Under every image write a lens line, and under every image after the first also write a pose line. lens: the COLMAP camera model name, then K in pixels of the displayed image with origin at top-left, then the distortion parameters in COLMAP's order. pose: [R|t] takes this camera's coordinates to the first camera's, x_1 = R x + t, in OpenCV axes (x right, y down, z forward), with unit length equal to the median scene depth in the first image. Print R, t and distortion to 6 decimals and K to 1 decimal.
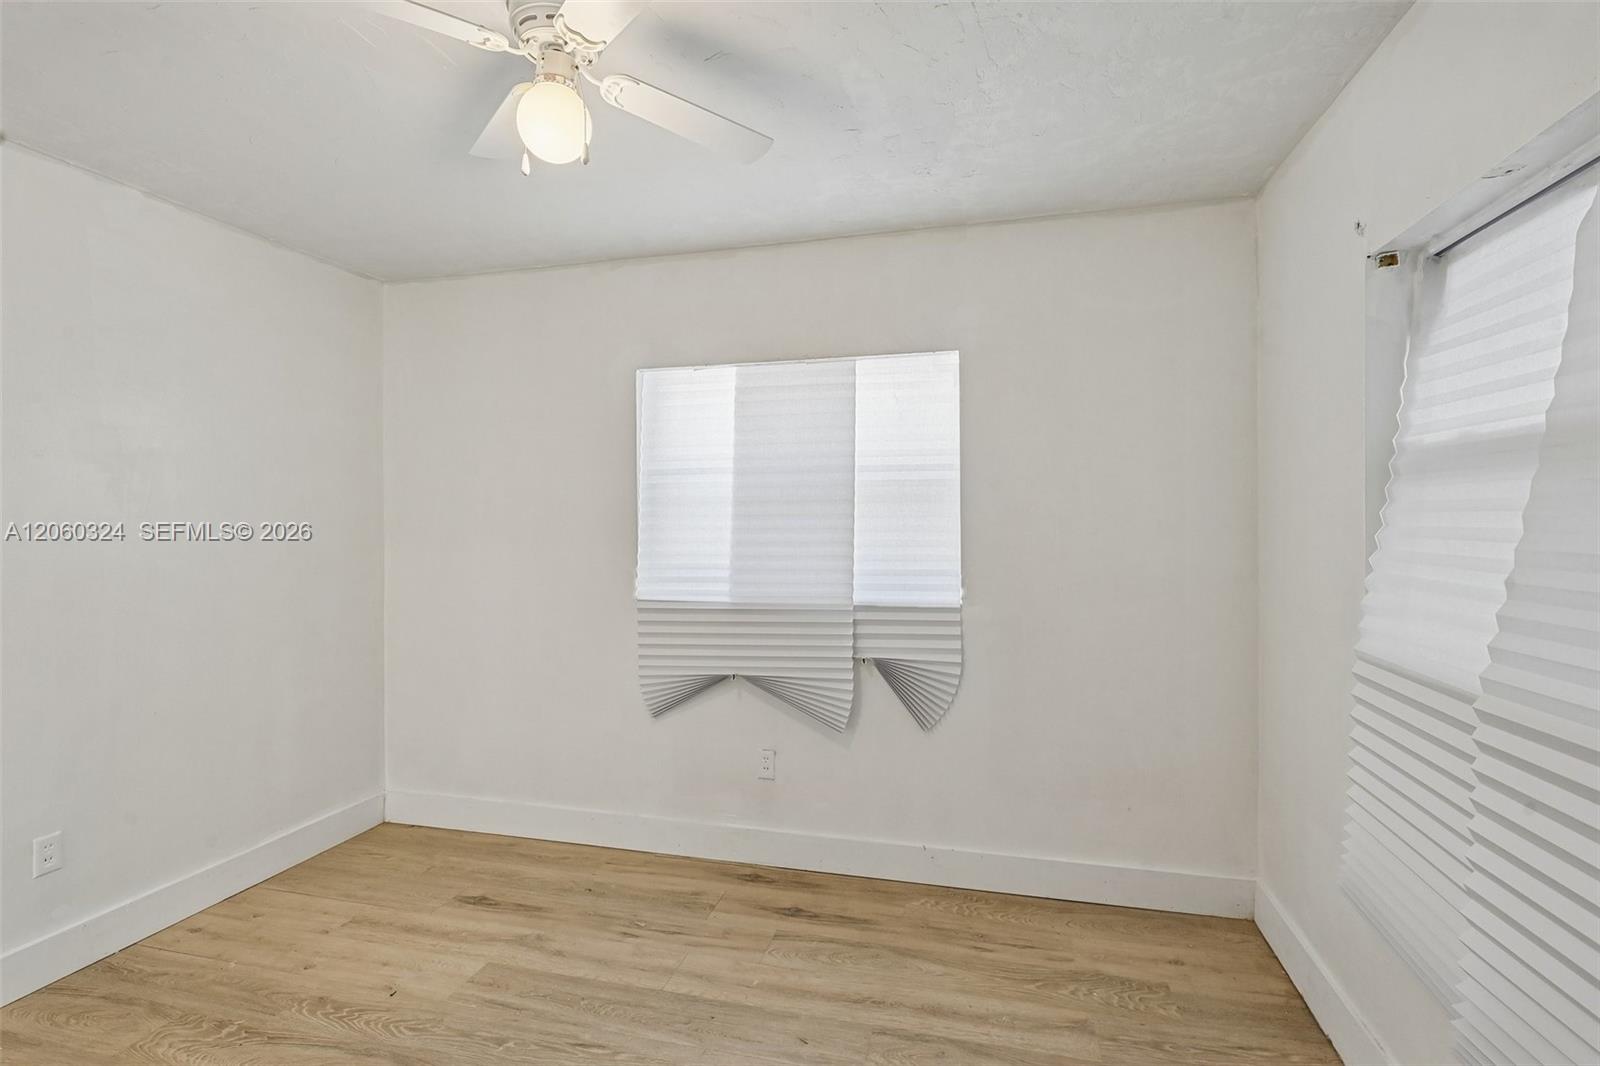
lens RADIAL K [[755.0, 0, 761.5], [0, 755.0, 535.0], [0, 0, 1]] dist [-0.002167, -0.000113]
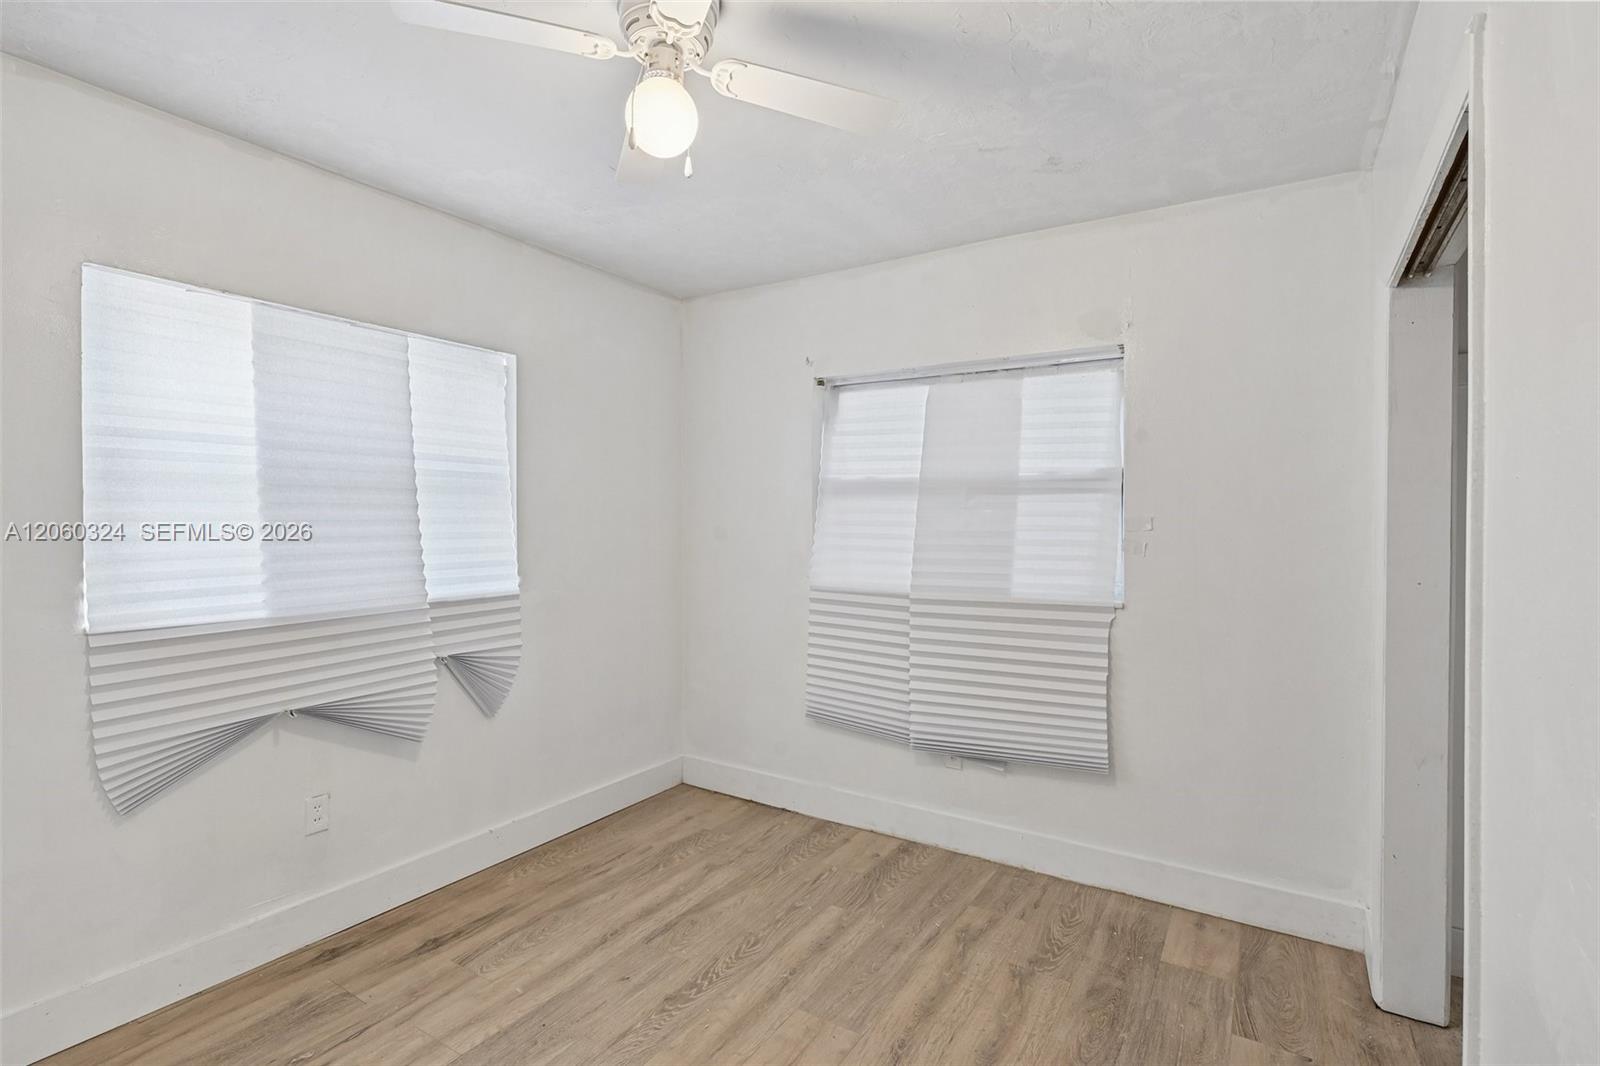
lens RADIAL K [[776.2, 0, 801.9], [0, 776.2, 525.7], [0, 0, 1]] dist [-0.002582, -0.001950]
pose [[0.294082, -0.002952, 0.955775, -0.677749], [0.006592, 0.999978, 0.001060, 0.000180], [-0.955757, 0.005989, 0.294095, 0.286826]]
